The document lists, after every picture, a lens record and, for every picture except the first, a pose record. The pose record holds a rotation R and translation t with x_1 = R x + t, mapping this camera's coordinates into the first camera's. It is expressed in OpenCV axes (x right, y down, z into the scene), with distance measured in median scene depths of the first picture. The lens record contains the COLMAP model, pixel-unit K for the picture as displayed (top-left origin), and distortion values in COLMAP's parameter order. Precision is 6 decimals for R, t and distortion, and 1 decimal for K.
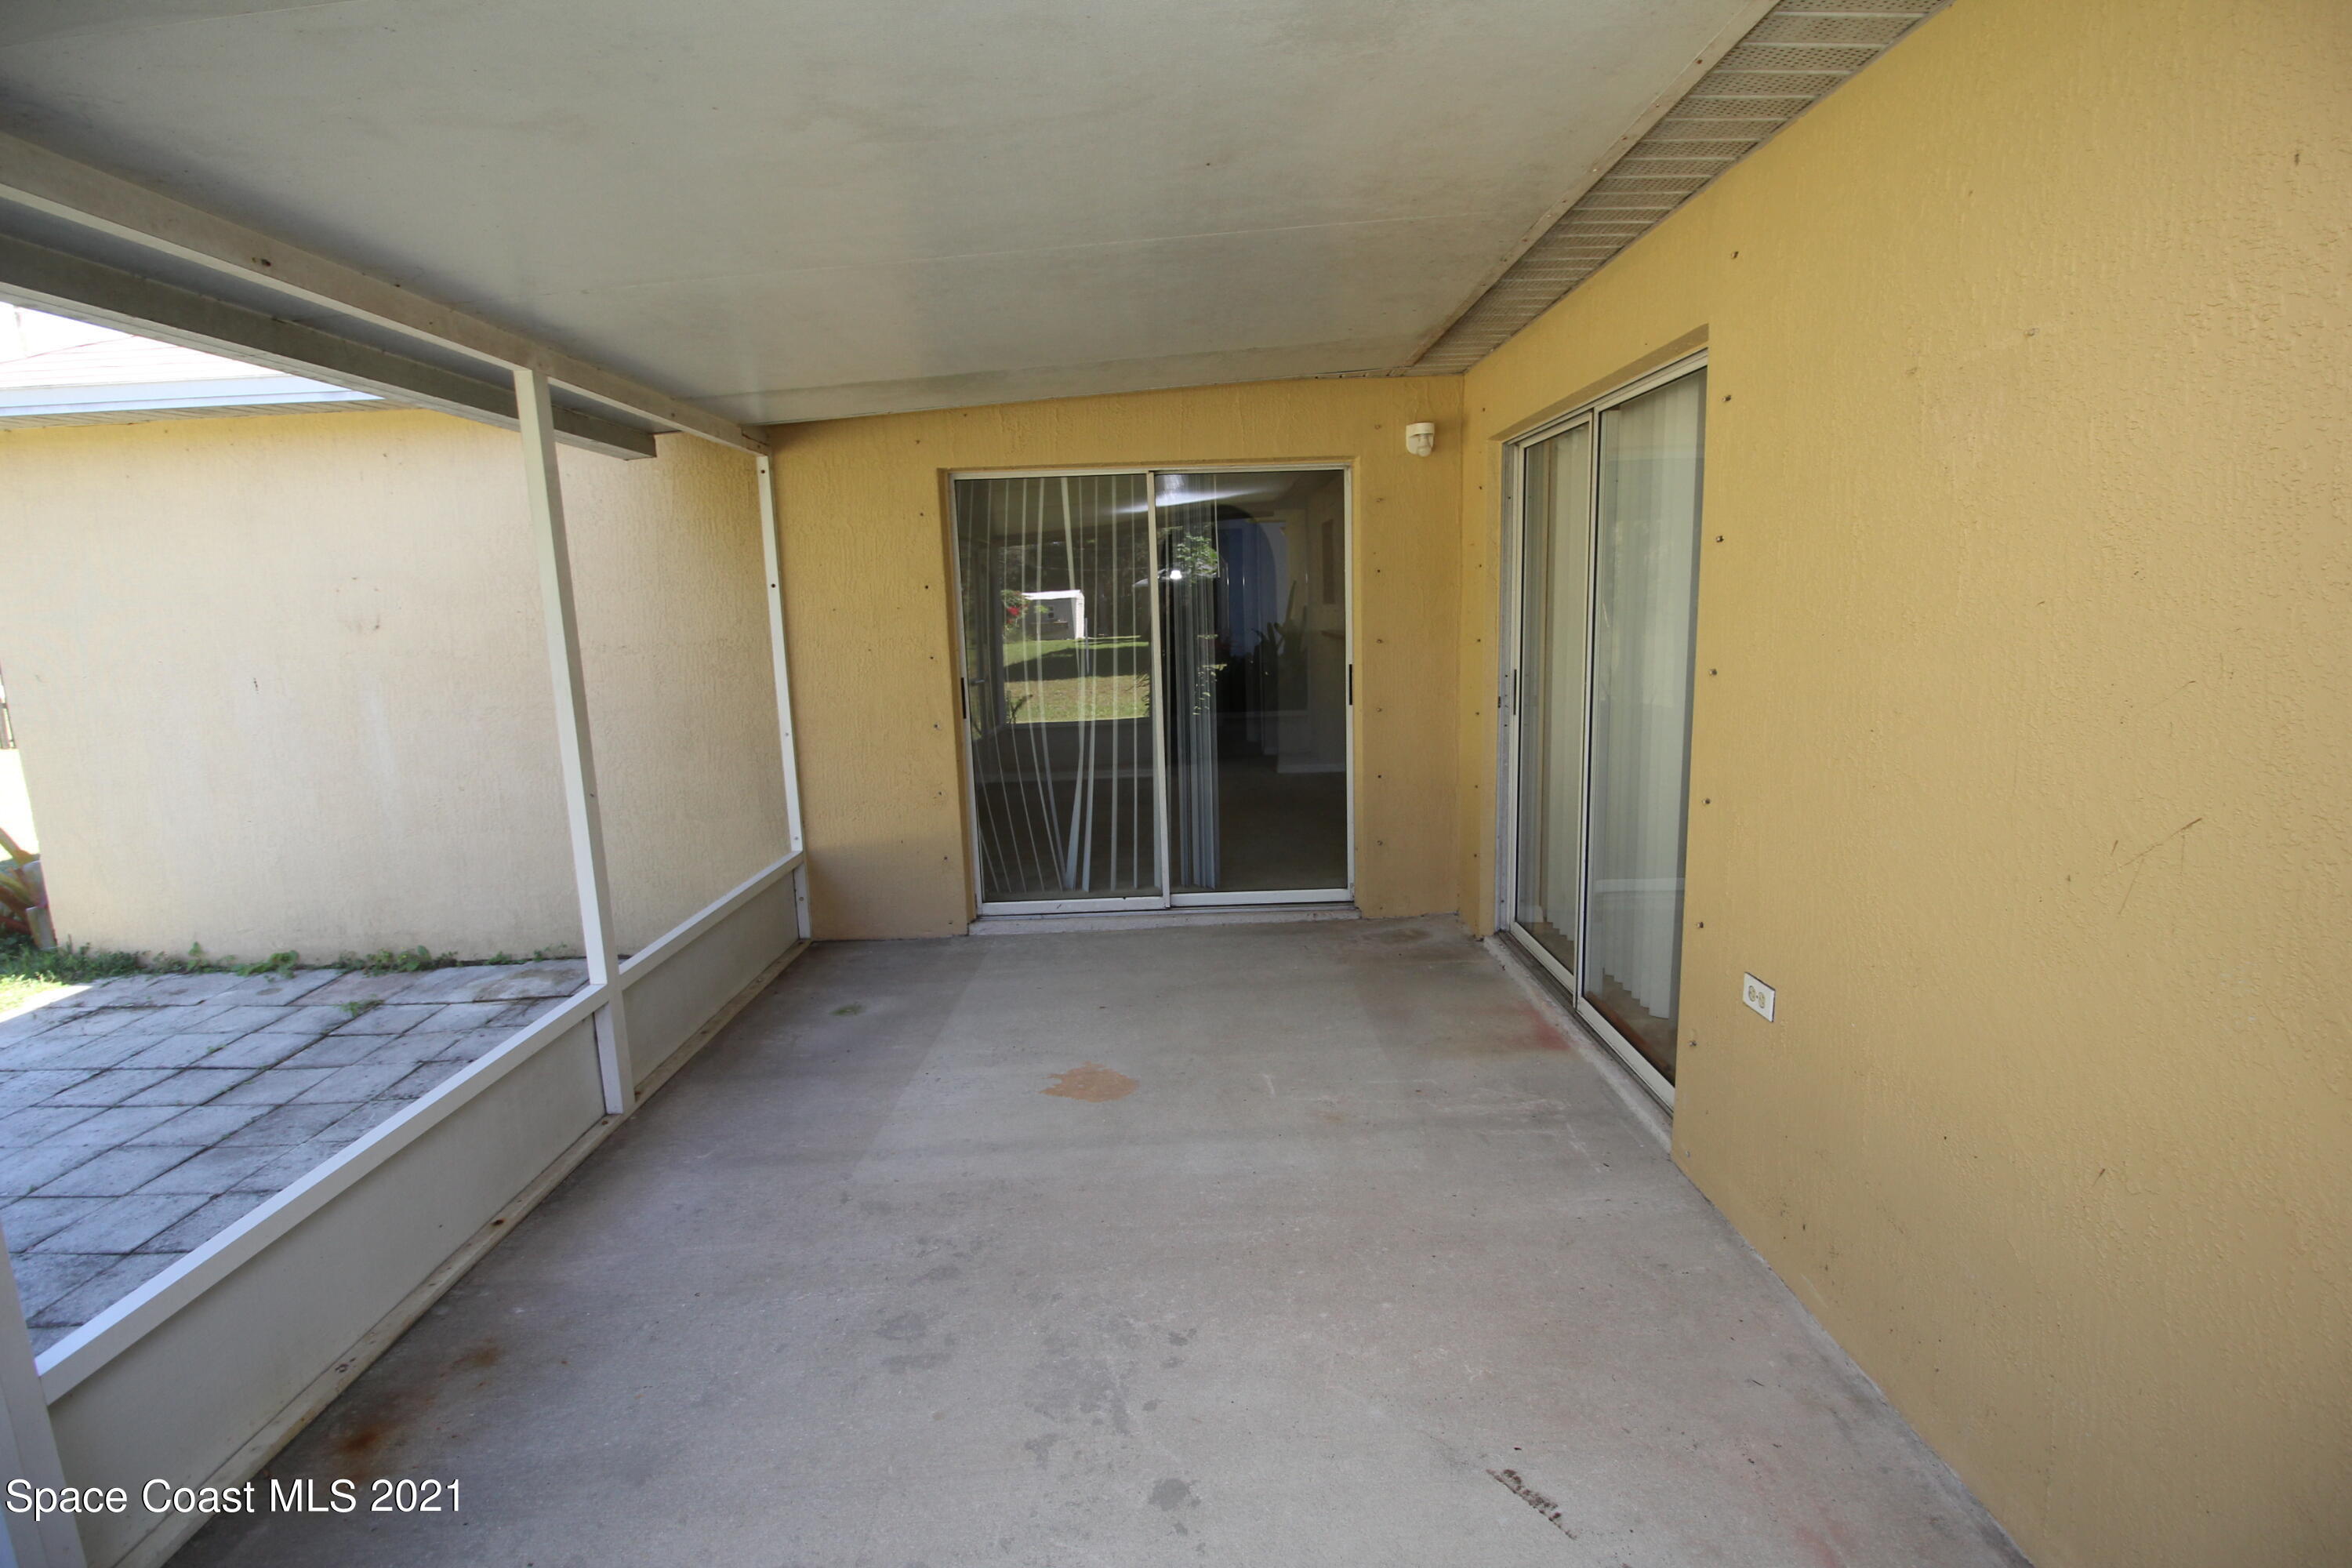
lens RADIAL K [[1100.7, 0, 1187.5], [0, 1100.7, 779.9], [0, 0, 1]] dist [-0.000783, -0.000734]
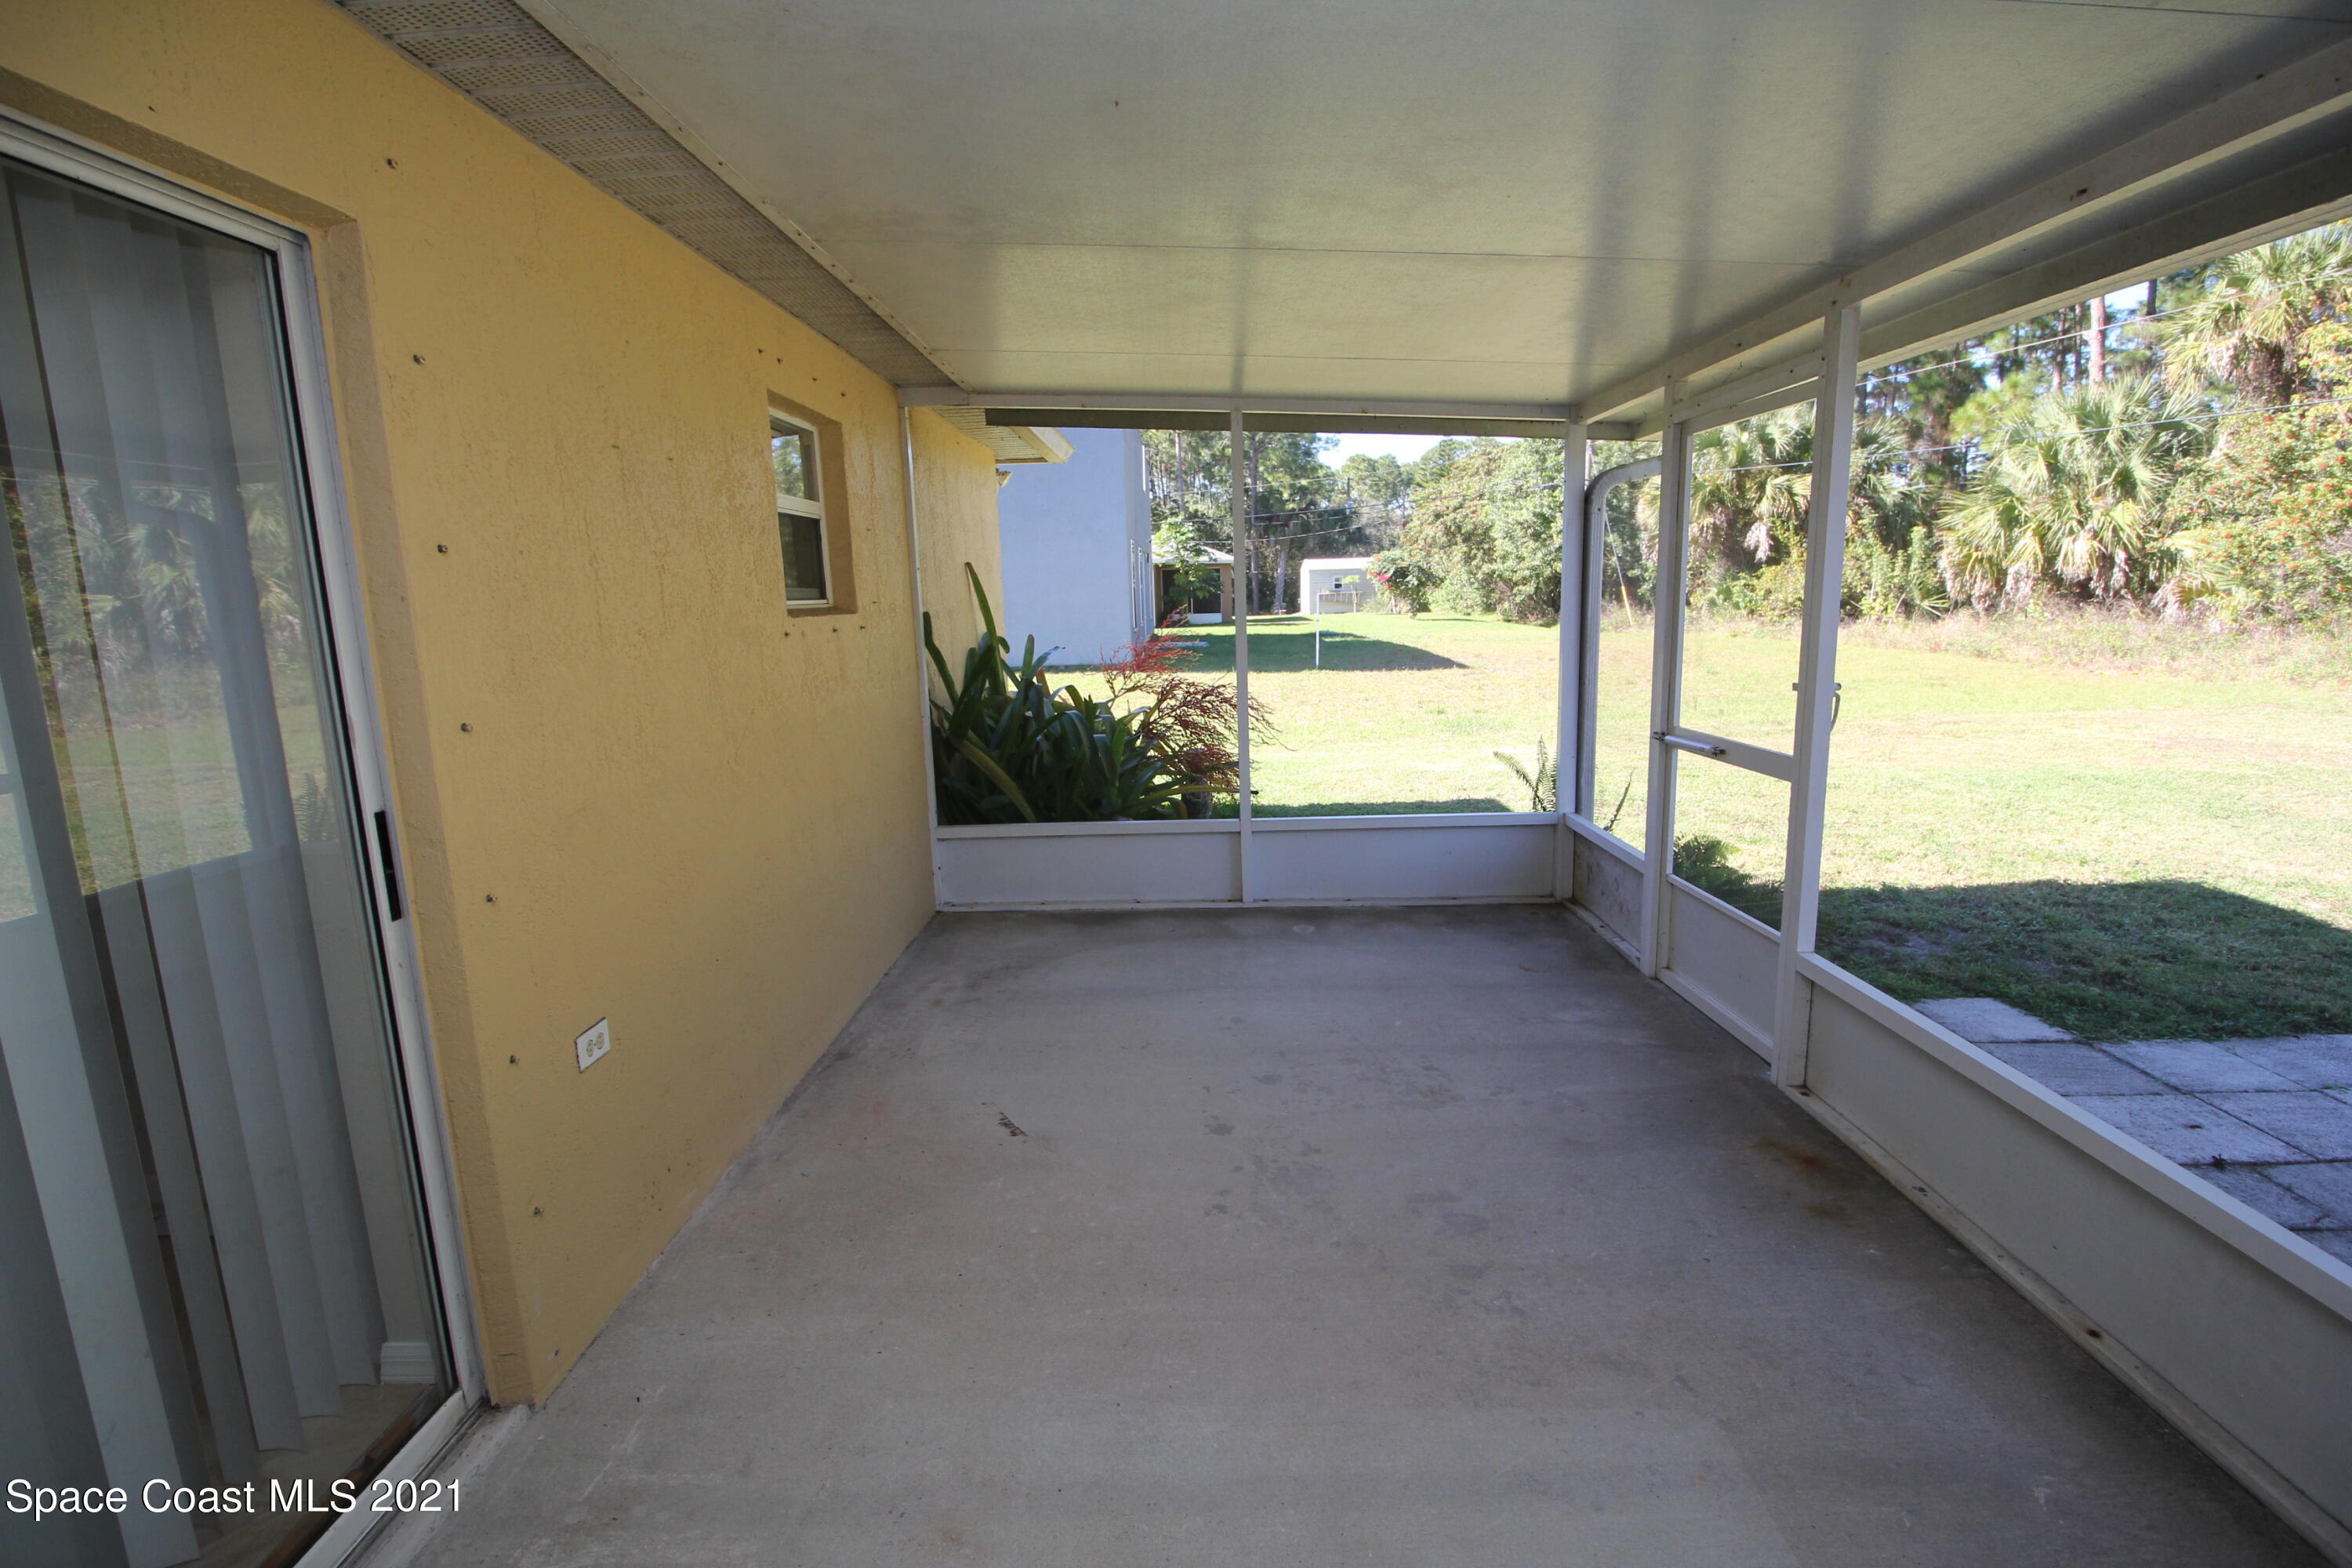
lens RADIAL K [[1100.7, 0, 1183.8], [0, 1100.7, 786.1], [0, 0, 1]] dist [-0.000783, -0.000734]
pose [[-0.998057, 0.053330, 0.032211, -0.030447], [0.061024, 0.941007, 0.332838, -0.301338], [-0.012561, 0.334157, -0.942434, 1.848366]]
